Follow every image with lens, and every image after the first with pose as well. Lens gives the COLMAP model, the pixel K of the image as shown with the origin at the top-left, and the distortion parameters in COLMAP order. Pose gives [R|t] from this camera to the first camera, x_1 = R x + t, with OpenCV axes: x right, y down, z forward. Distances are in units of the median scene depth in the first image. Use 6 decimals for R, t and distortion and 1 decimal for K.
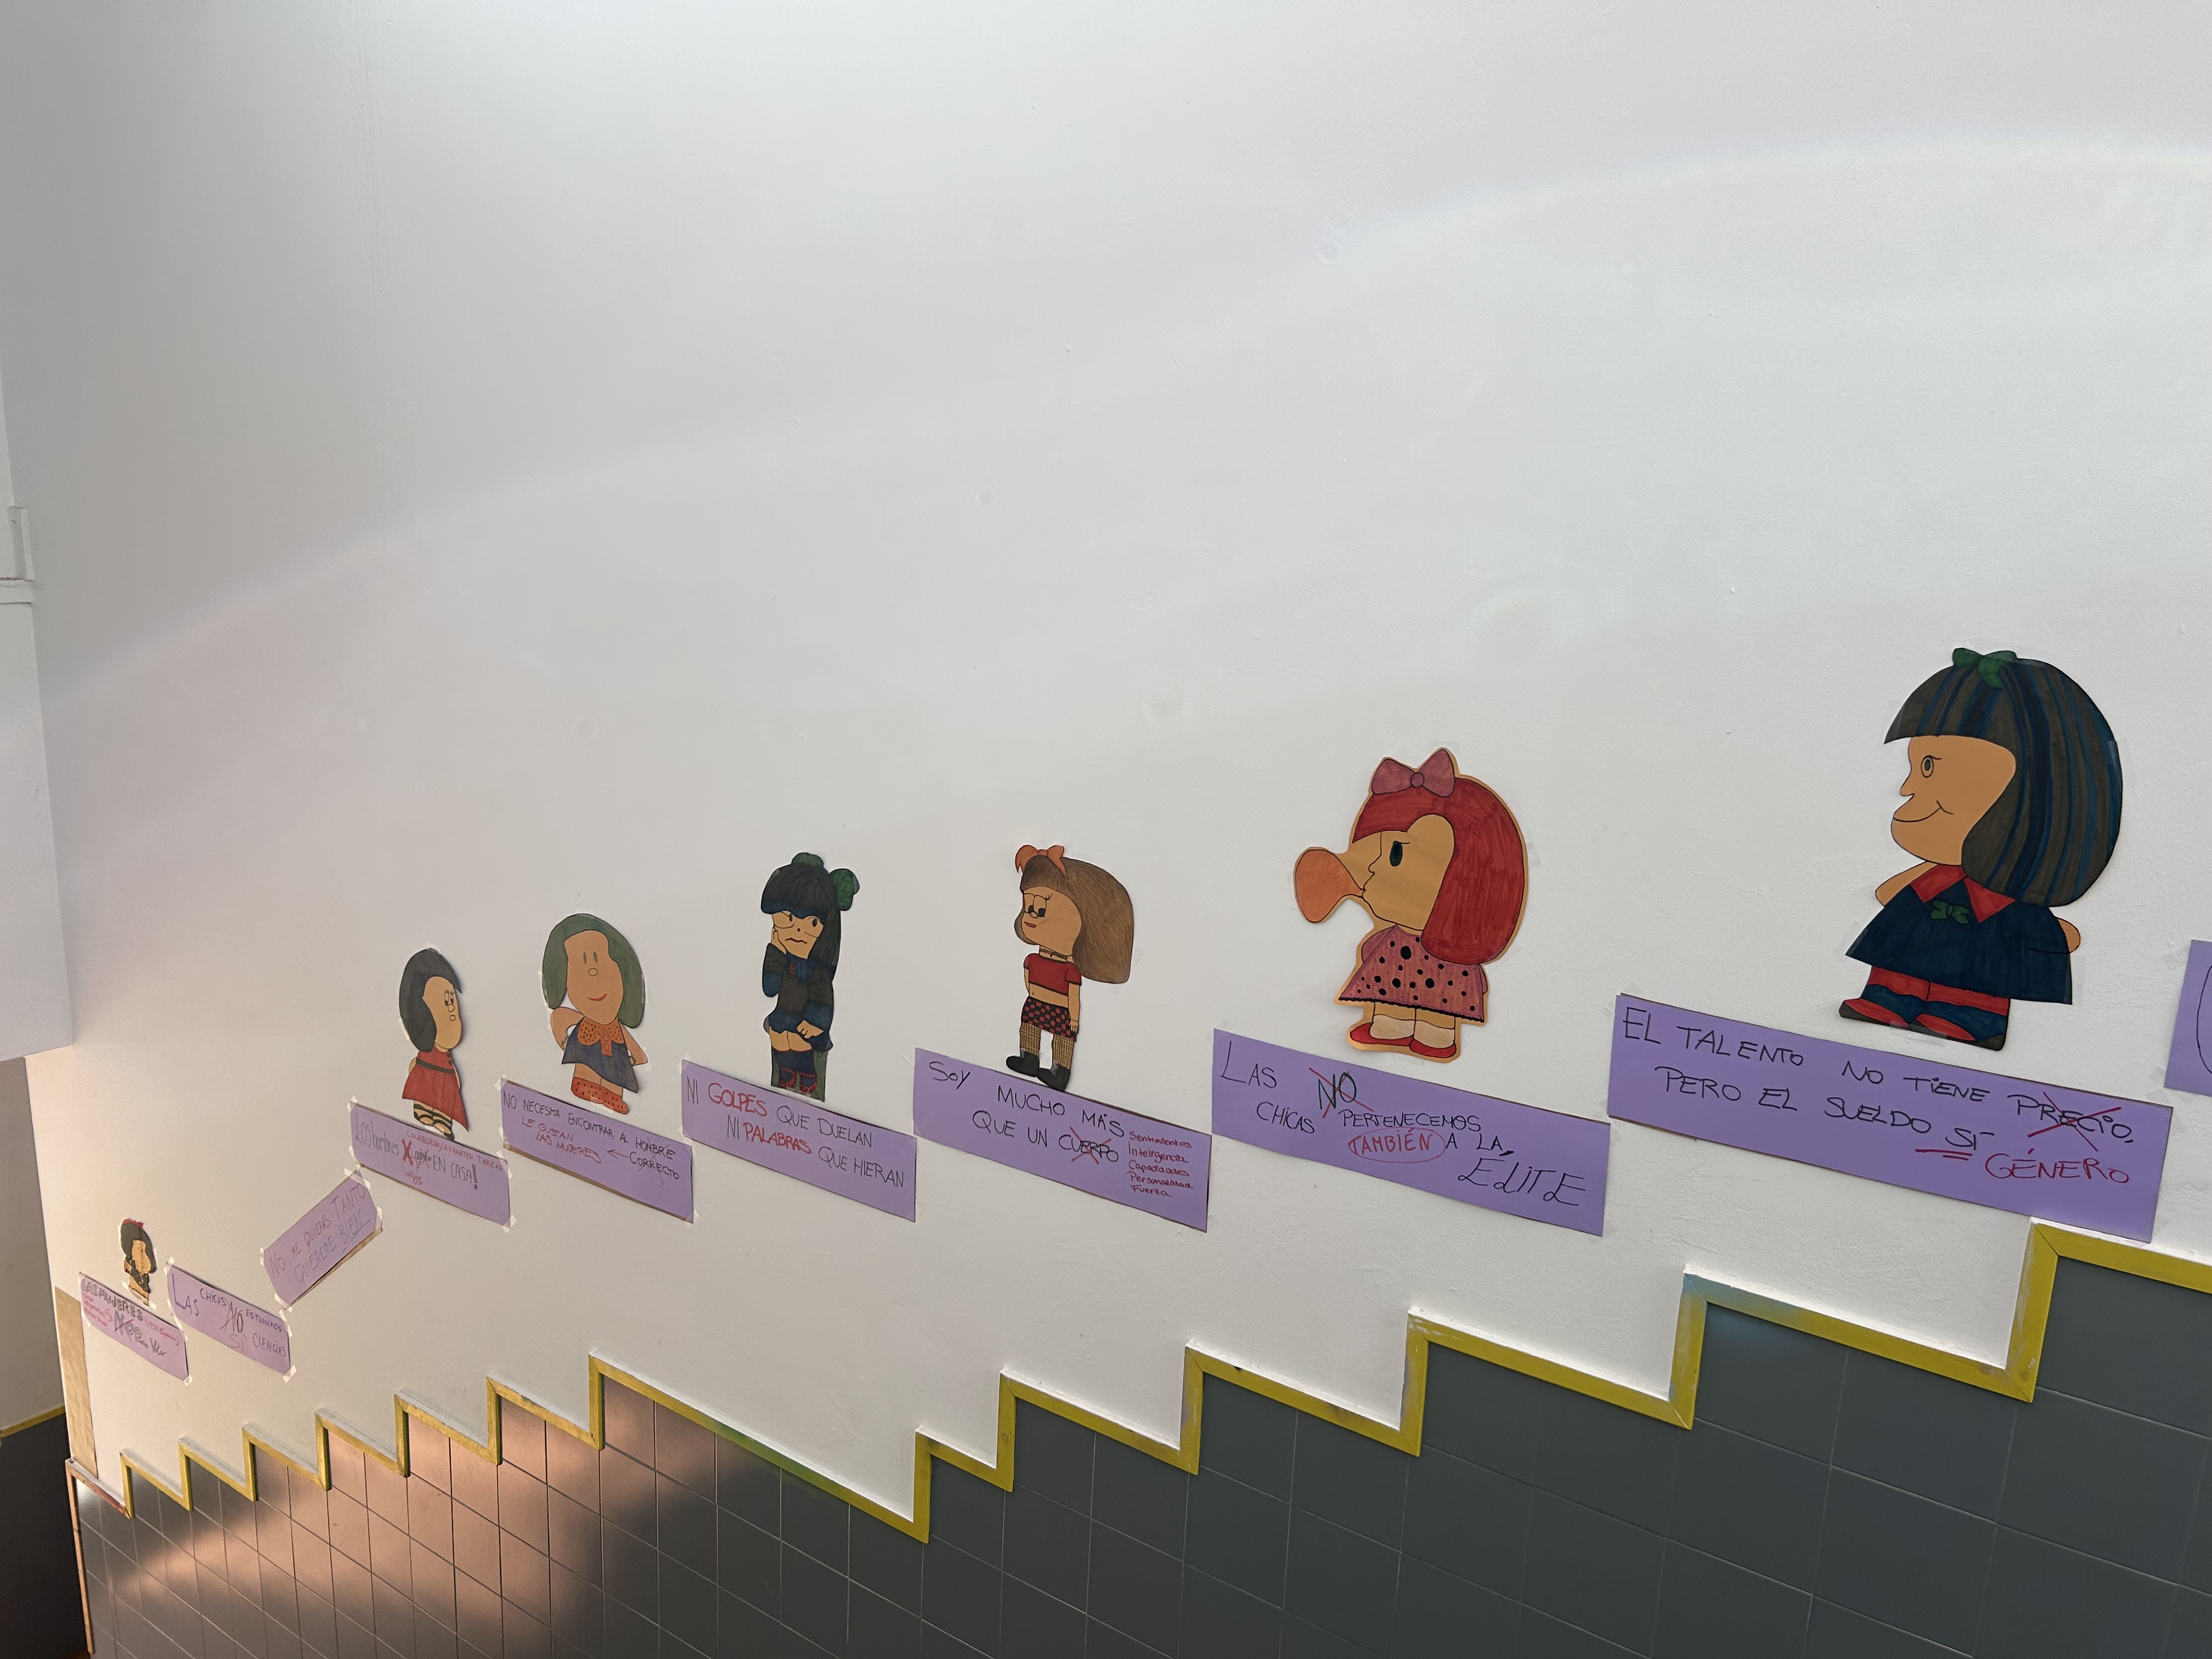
lens RADIAL K [[1671.2, 0, 1096.8], [0, 1671.2, 824.7], [0, 0, 1]] dist [0.049460, -0.027618]
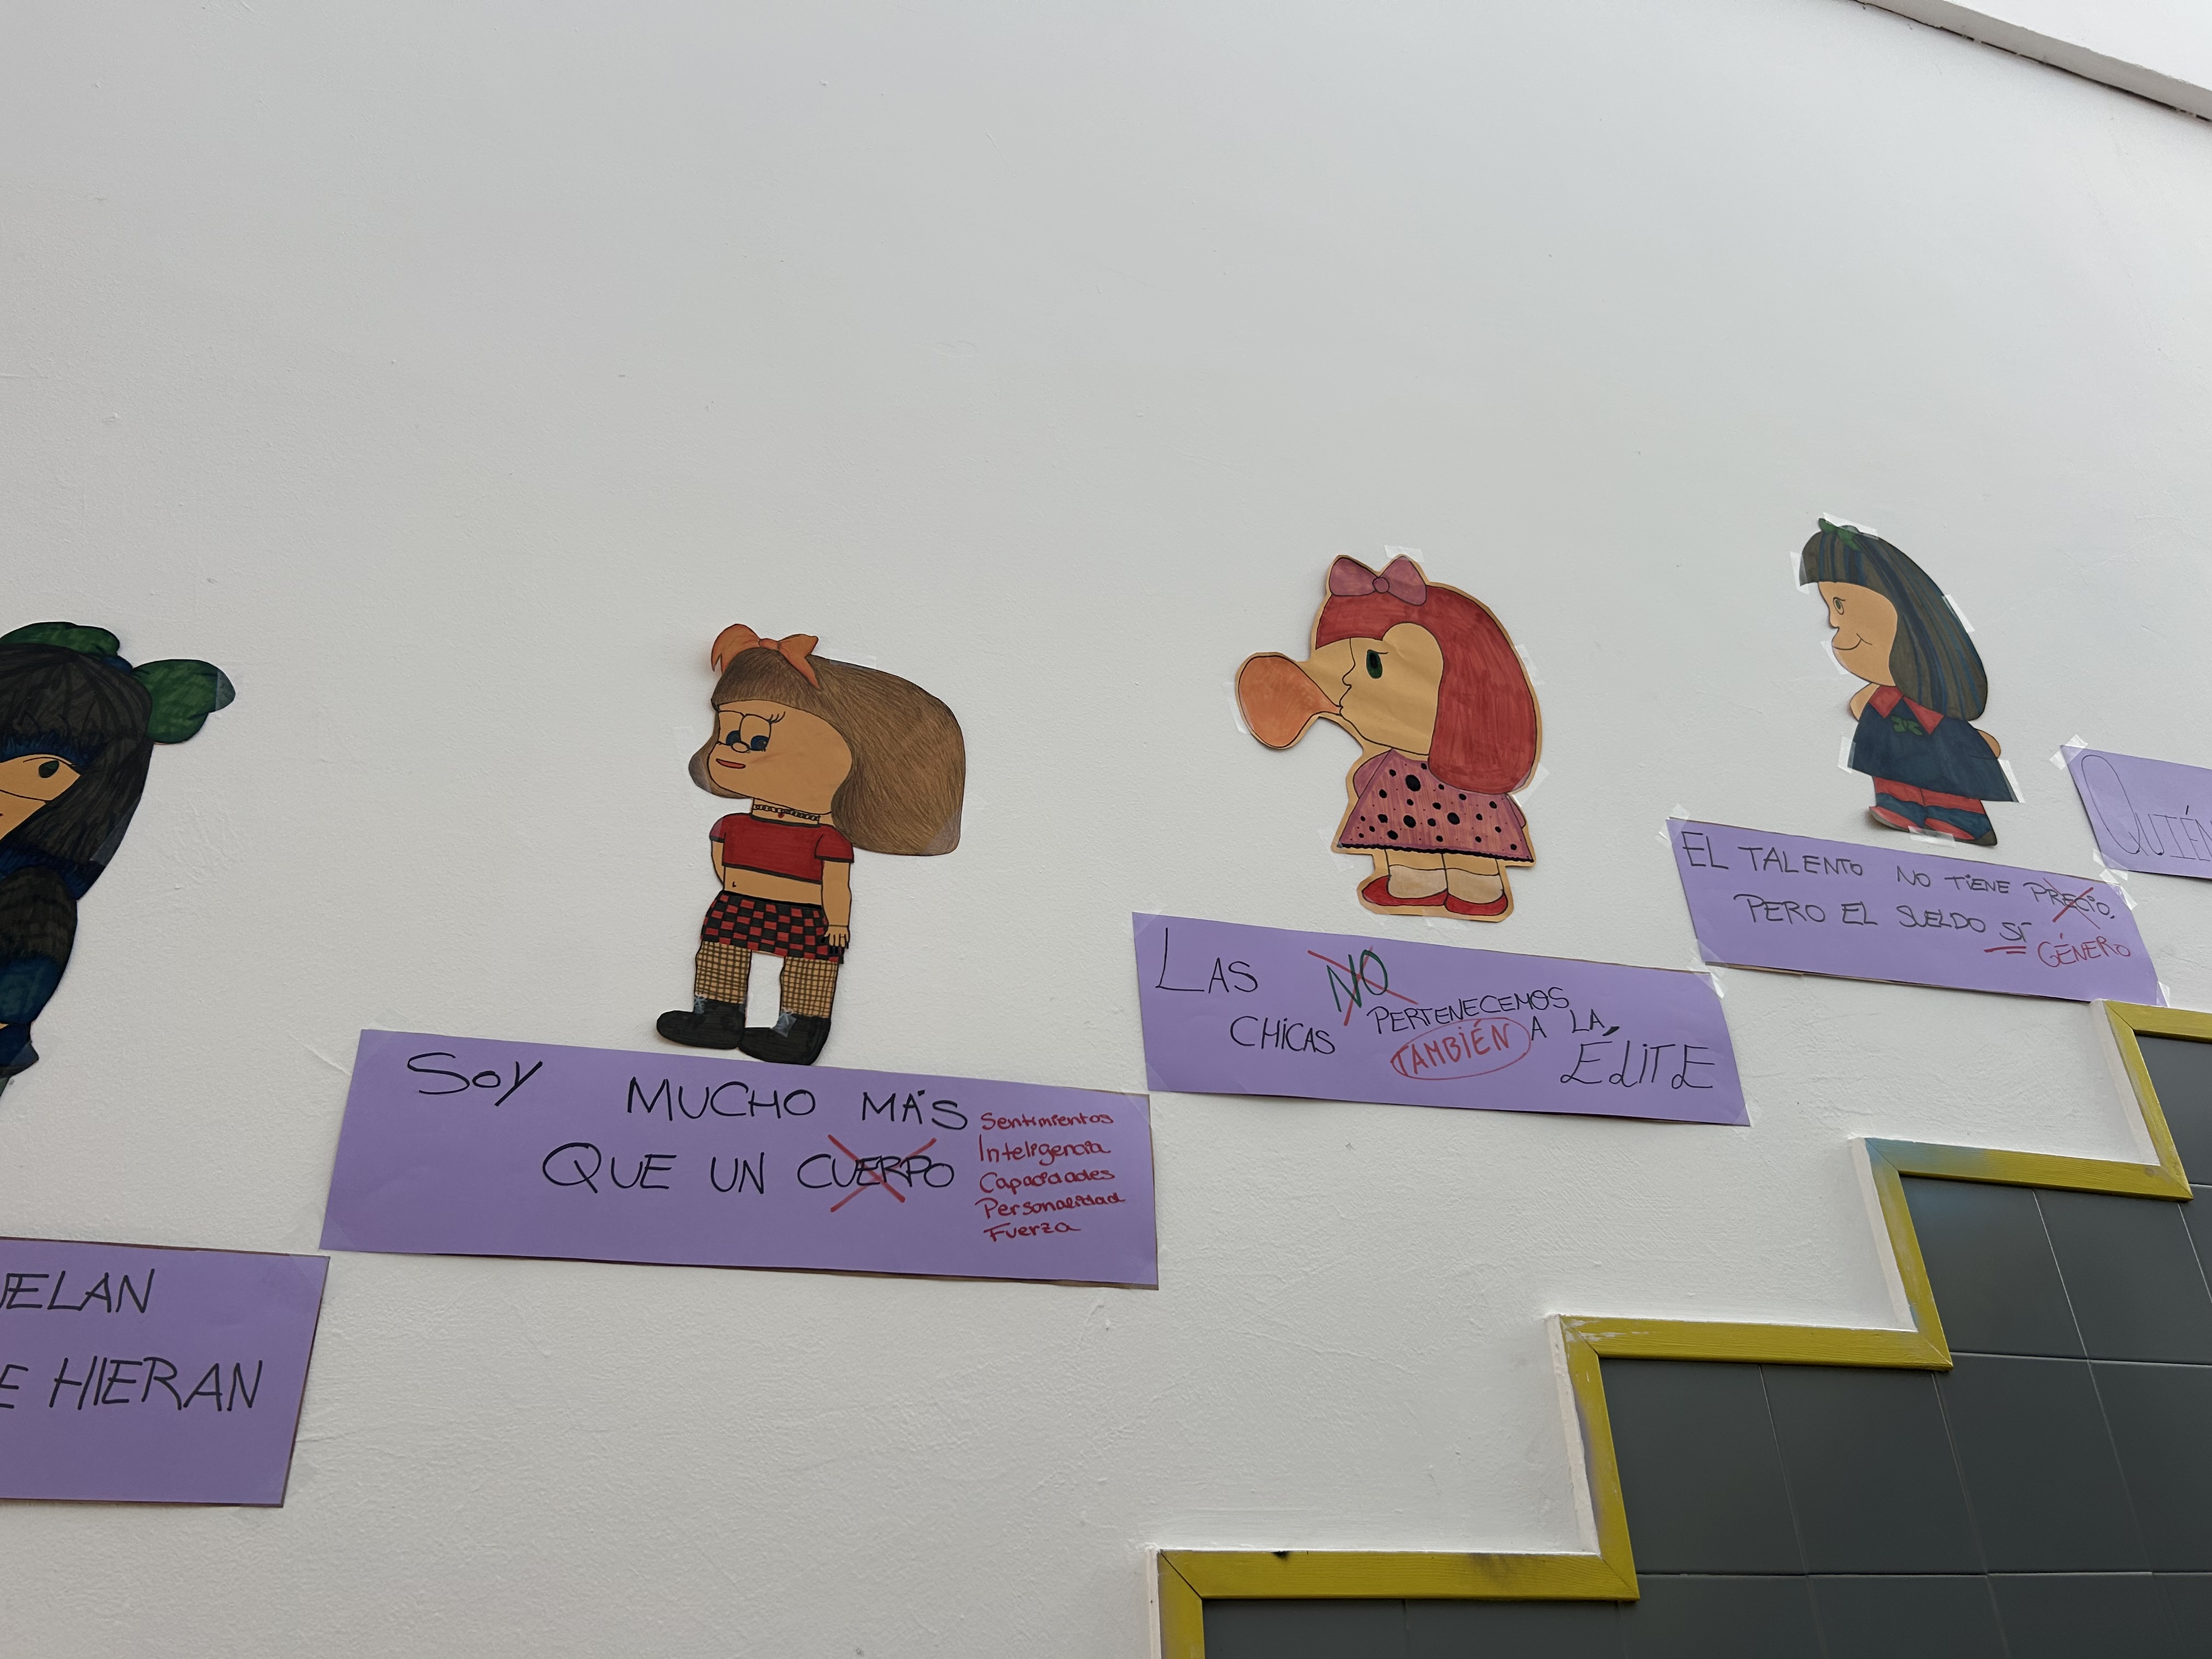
lens RADIAL K [[1671.2, 0, 1123.3], [0, 1671.2, 842.6], [0, 0, 1]] dist [0.049460, -0.027618]
pose [[0.588571, 0.340208, 0.733377, -0.393156], [0.229151, 0.799737, -0.554897, 0.455819], [-0.775290, 0.494650, 0.392743, 0.819462]]
